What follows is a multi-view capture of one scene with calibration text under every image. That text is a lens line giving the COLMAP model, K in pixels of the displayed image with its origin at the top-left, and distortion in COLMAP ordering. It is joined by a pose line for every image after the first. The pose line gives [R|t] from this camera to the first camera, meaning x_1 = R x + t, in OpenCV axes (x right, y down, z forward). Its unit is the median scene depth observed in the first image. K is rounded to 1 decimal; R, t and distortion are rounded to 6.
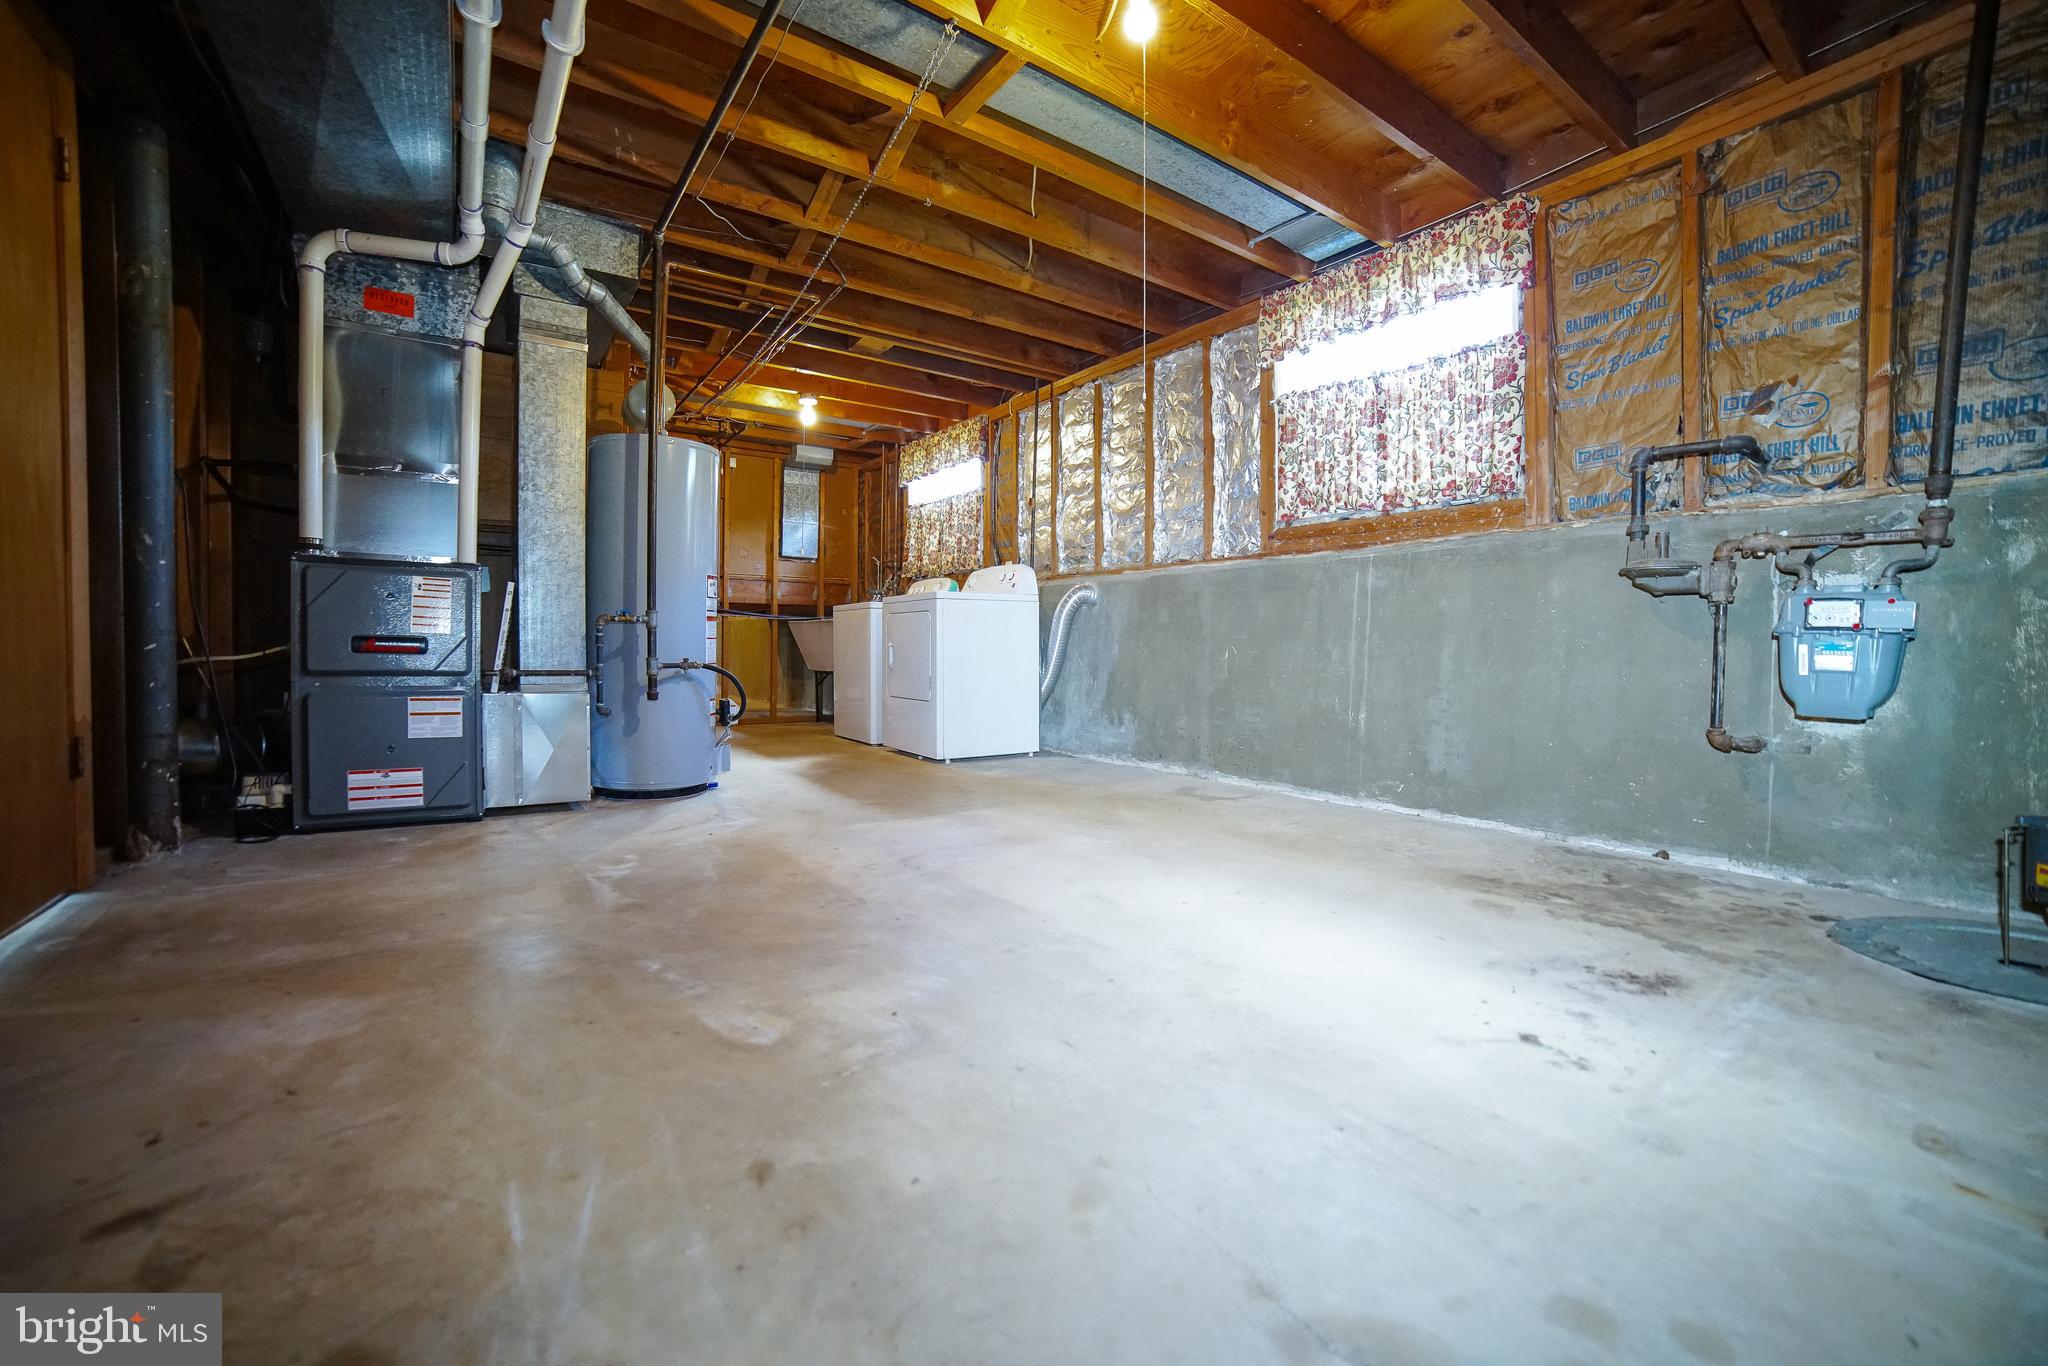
lens RADIAL K [[838.2, 0, 1021.1], [0, 838.2, 674.6], [0, 0, 1]] dist [-0.107497, 0.038538]
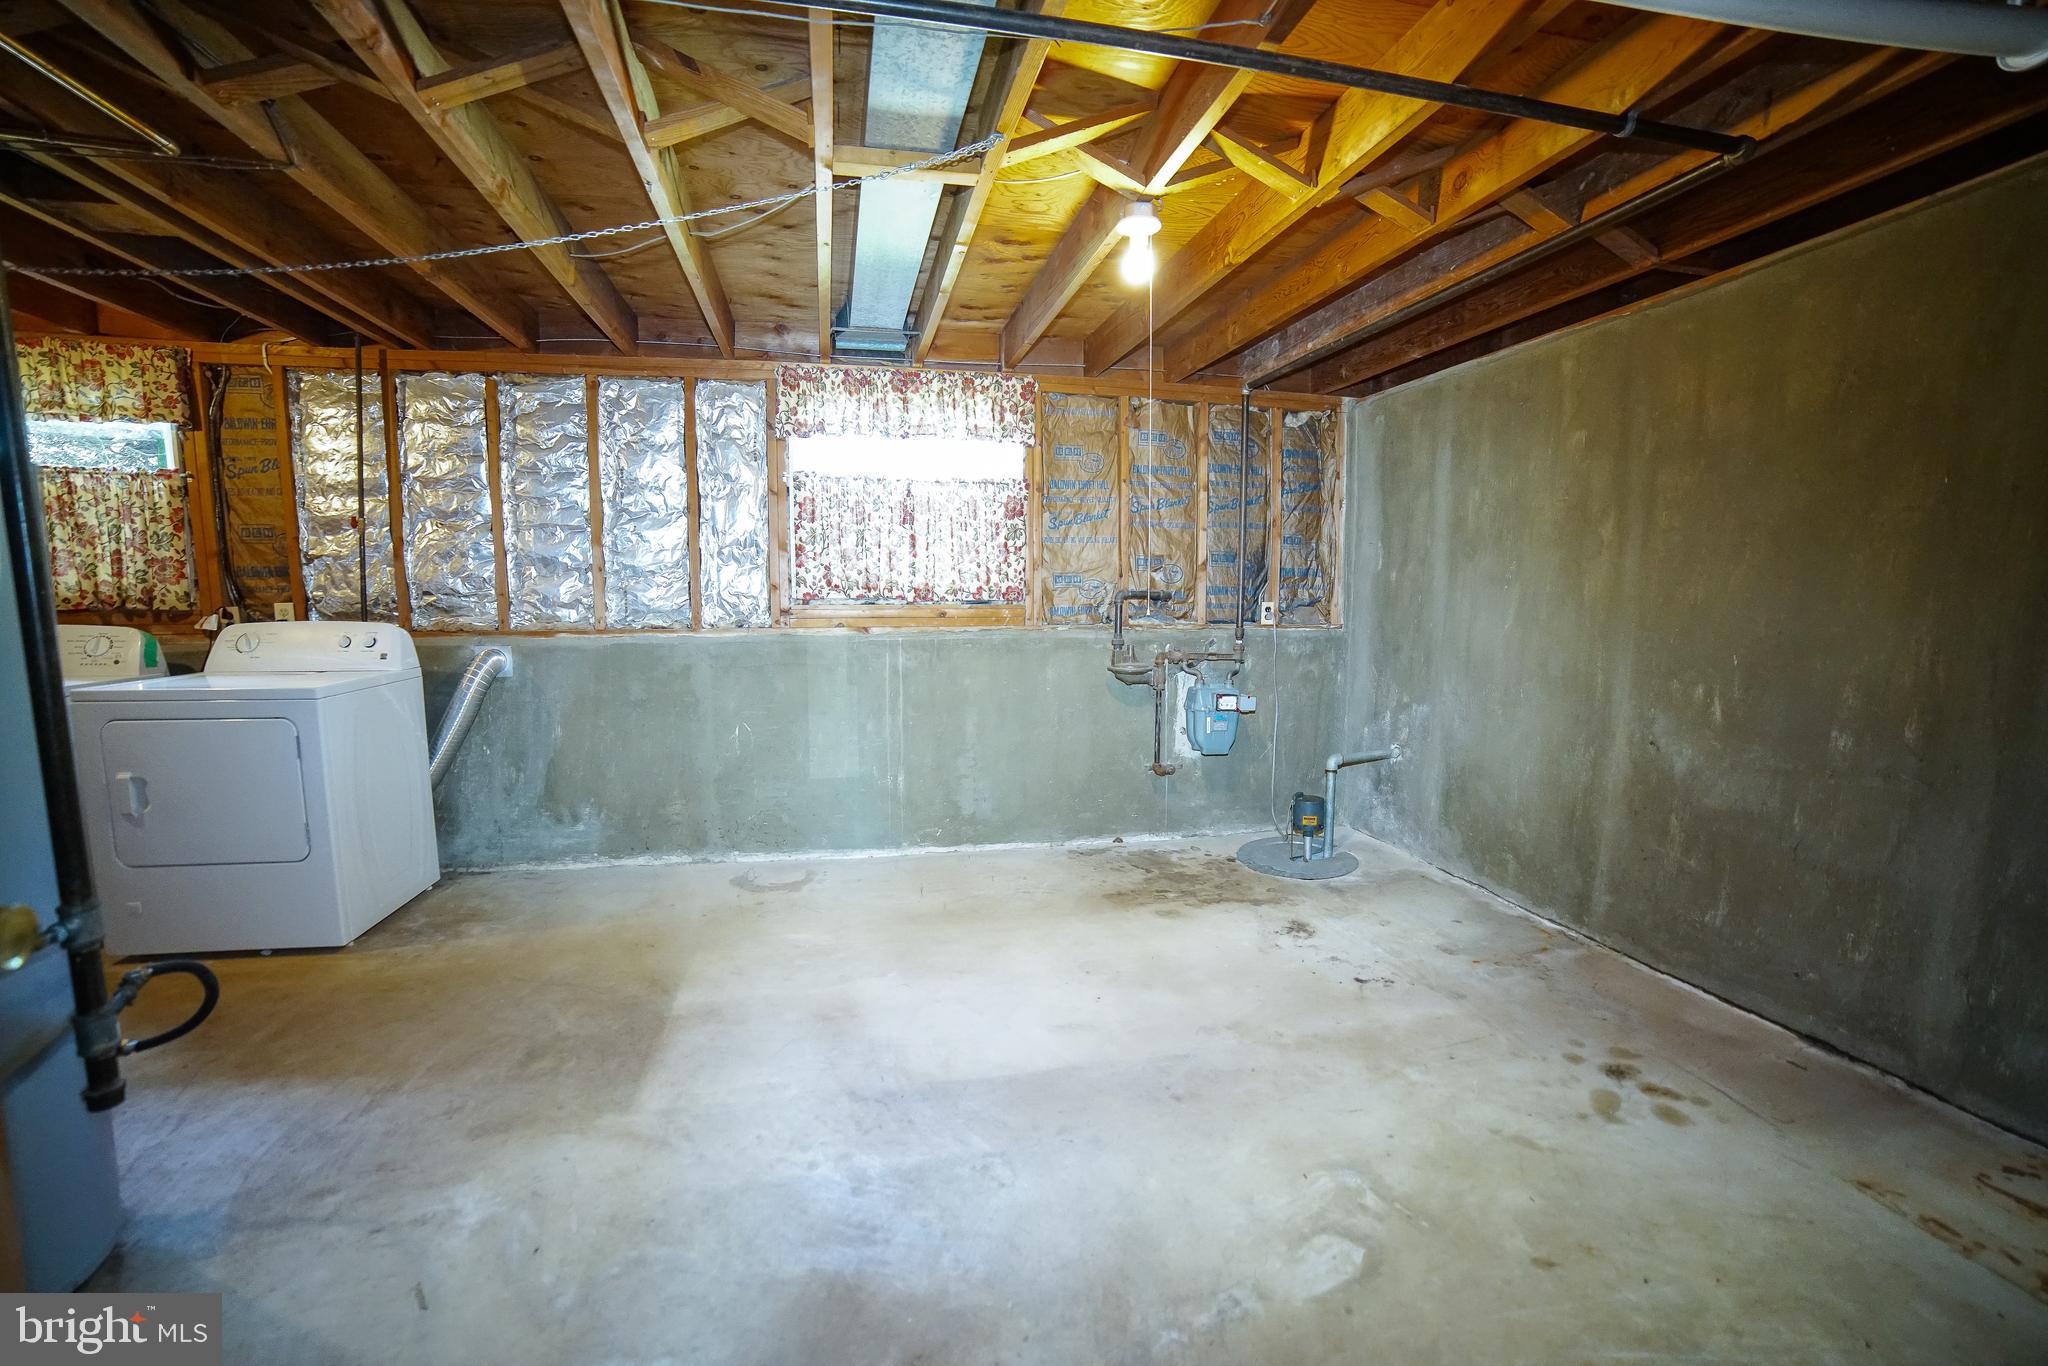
lens RADIAL K [[838.2, 0, 1021.1], [0, 838.2, 674.6], [0, 0, 1]] dist [-0.107497, 0.038538]
pose [[0.384112, -0.101246, 0.917718, -0.587090], [0.022304, 0.994697, 0.100403, -0.210551], [-0.923017, -0.018098, 0.384334, 0.398301]]
